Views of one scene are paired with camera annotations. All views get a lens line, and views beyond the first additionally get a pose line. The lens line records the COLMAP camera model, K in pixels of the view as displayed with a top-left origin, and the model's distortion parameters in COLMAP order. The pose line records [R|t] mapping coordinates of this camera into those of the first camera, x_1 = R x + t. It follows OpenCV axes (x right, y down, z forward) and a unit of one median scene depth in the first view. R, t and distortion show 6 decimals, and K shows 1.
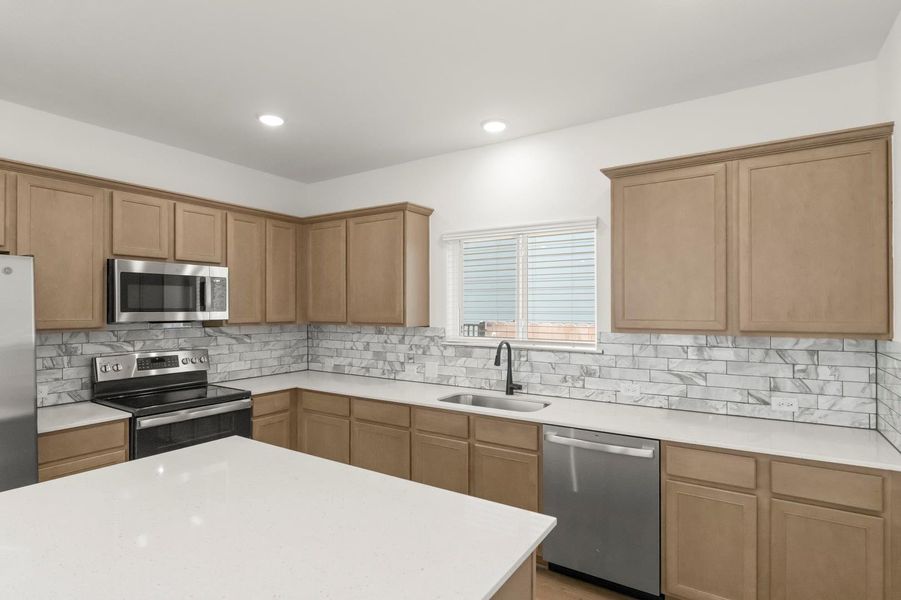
lens RADIAL K [[466.1, 0, 454.9], [0, 466.1, 307.8], [0, 0, 1]] dist [0.001457, -0.001733]
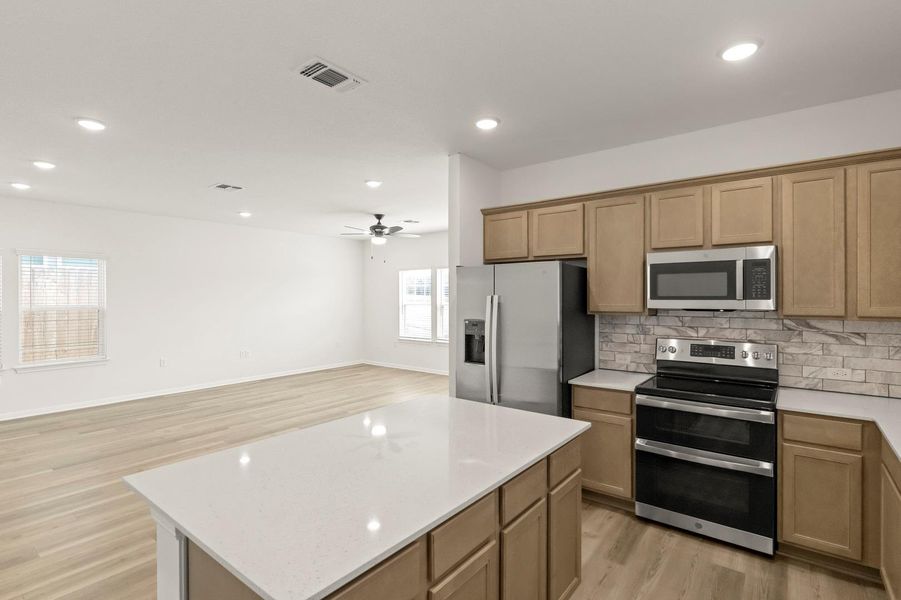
lens RADIAL K [[440.4, 0, 453.3], [0, 440.4, 299.5], [0, 0, 1]] dist [-0.003284, -0.000151]
pose [[-0.092536, 0.008927, -0.995669, 0.372679], [0.000825, 0.999960, 0.008889, -0.000718], [0.995709, 0.000002, -0.092539, 0.587002]]
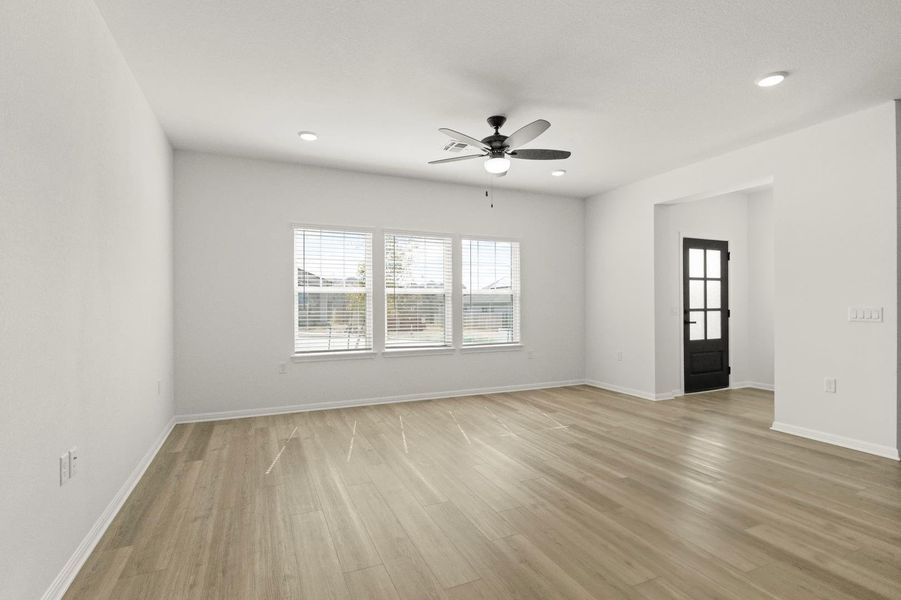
lens RADIAL K [[440.4, 0, 451.8], [0, 440.4, 302.7], [0, 0, 1]] dist [-0.003284, -0.000151]
pose [[0.838321, -0.002615, -0.545171, -1.209757], [0.002230, 0.999997, -0.001367, 0.102187], [0.545173, -0.000070, 0.838324, -1.048329]]
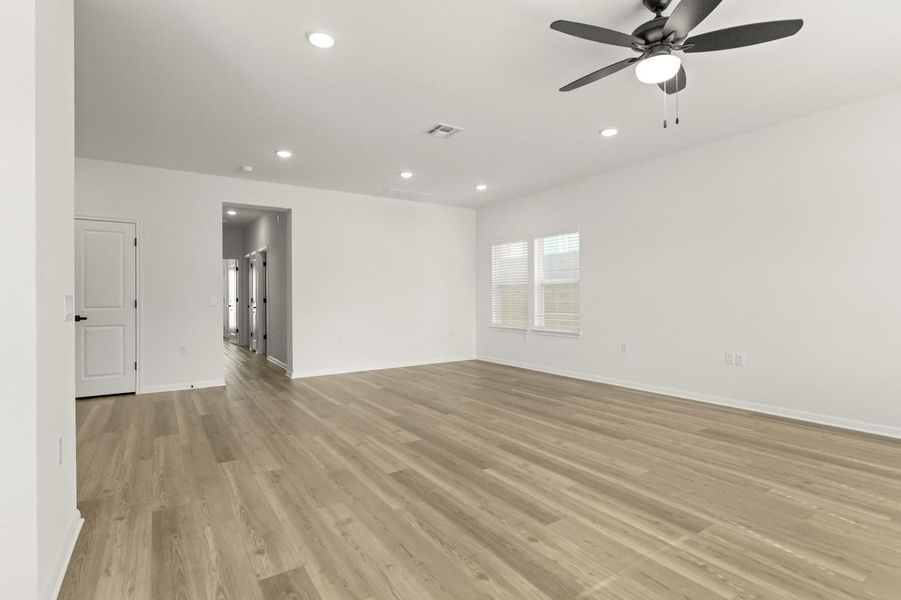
lens RADIAL K [[440.4, 0, 450.4], [0, 440.4, 297.8], [0, 0, 1]] dist [-0.003284, -0.000151]
pose [[-0.914990, 0.006202, 0.403428, -1.732515], [0.008473, 0.999957, 0.003845, 0.119603], [-0.403386, 0.006937, -0.915003, 0.863250]]
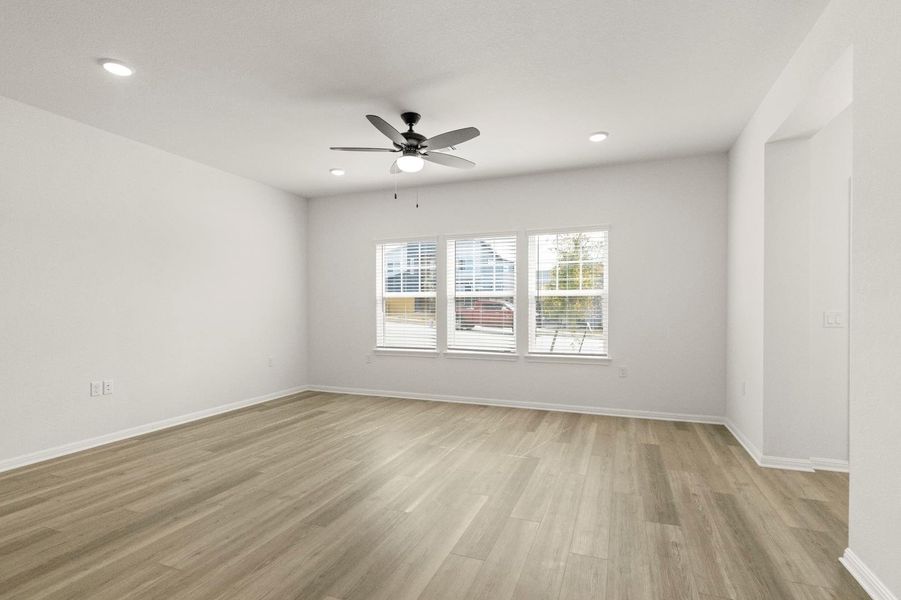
lens RADIAL K [[440.4, 0, 453.2], [0, 440.4, 314.4], [0, 0, 1]] dist [-0.003284, -0.000151]
pose [[0.203348, 0.016687, -0.978964, -0.600299], [-0.000242, 0.999856, 0.016993, 0.103076], [0.979106, -0.003218, 0.203323, -0.104585]]
